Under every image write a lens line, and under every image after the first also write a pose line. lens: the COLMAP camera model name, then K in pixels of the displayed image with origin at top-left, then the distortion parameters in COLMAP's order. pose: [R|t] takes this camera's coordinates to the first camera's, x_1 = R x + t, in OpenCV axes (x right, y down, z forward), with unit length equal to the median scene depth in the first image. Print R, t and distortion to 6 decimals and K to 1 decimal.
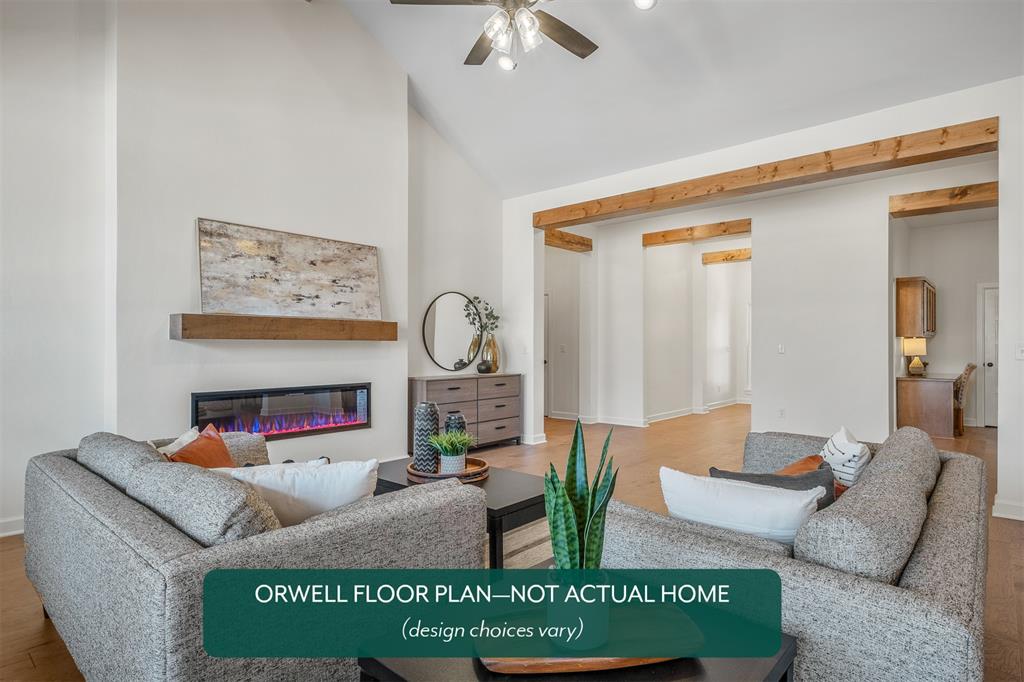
lens RADIAL K [[542.0, 0, 526.3], [0, 542.0, 344.0], [0, 0, 1]] dist [0.013370, -0.002233]
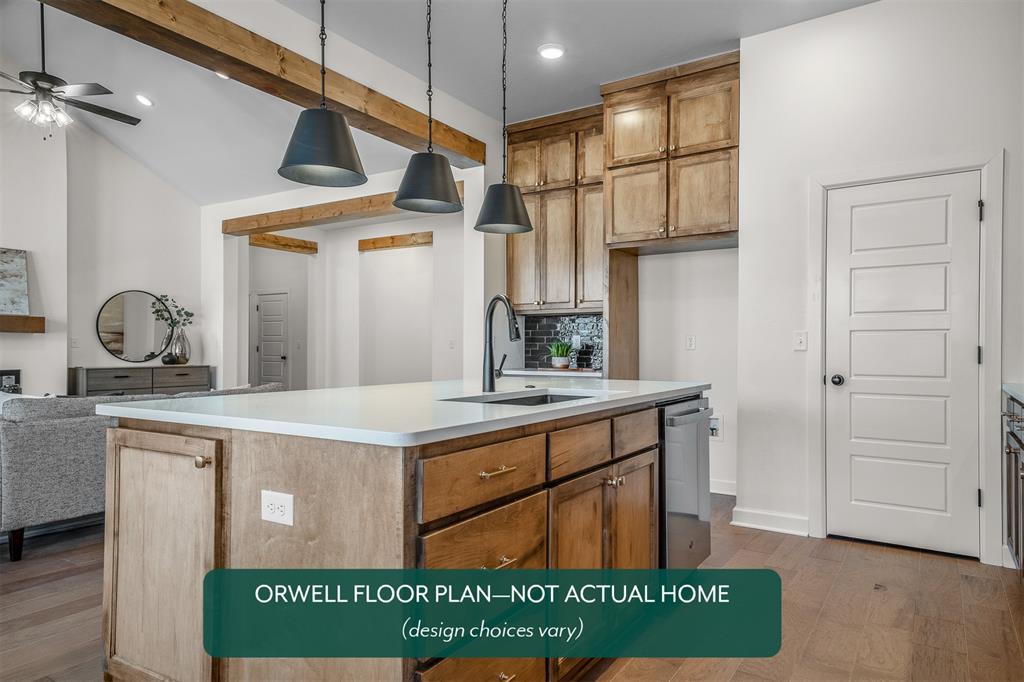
lens RADIAL K [[636.3, 0, 515.8], [0, 636.3, 348.0], [0, 0, 1]] dist [0.049612, -0.001697]
pose [[0.990991, 0.006518, 0.133767, 0.554226], [-0.006965, 0.999972, 0.002878, 0.014269], [-0.133745, -0.003784, 0.991009, -0.494419]]
